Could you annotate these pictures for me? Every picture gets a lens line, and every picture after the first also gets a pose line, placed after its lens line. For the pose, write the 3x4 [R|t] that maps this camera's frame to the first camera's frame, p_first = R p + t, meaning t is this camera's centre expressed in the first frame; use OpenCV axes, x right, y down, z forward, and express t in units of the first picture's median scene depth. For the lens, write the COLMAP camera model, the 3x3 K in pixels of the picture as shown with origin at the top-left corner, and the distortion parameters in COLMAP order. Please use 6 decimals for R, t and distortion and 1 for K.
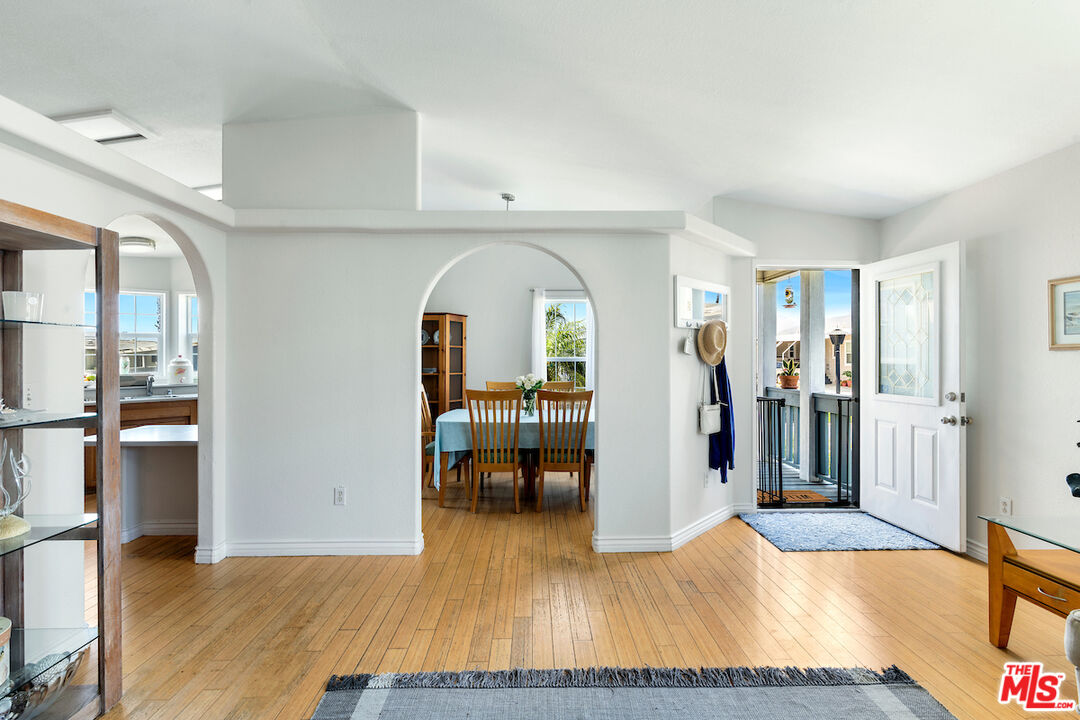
lens RADIAL K [[465.4, 0, 537.5], [0, 465.4, 361.1], [0, 0, 1]] dist [0.001943, -0.000008]
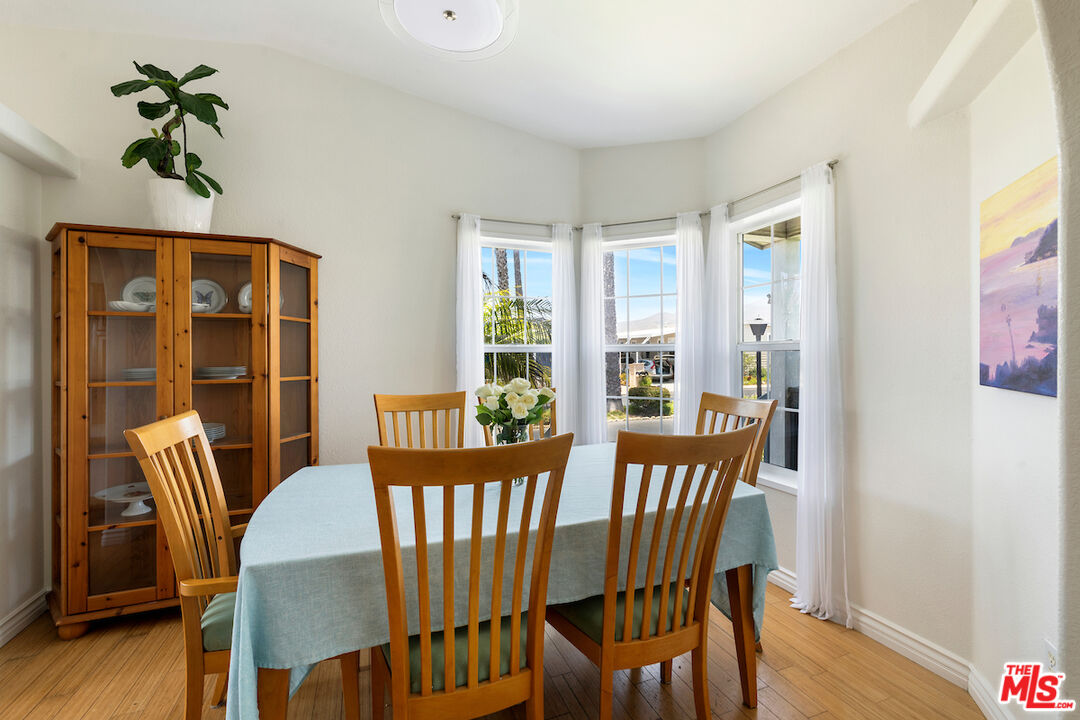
lens RADIAL K [[465.4, 0, 551.0], [0, 465.4, 358.5], [0, 0, 1]] dist [0.001943, -0.000008]
pose [[0.937697, -0.008558, 0.347350, -0.100265], [0.008583, 0.999962, 0.001465, 0.009251], [-0.347349, 0.001607, 0.937735, 0.489710]]
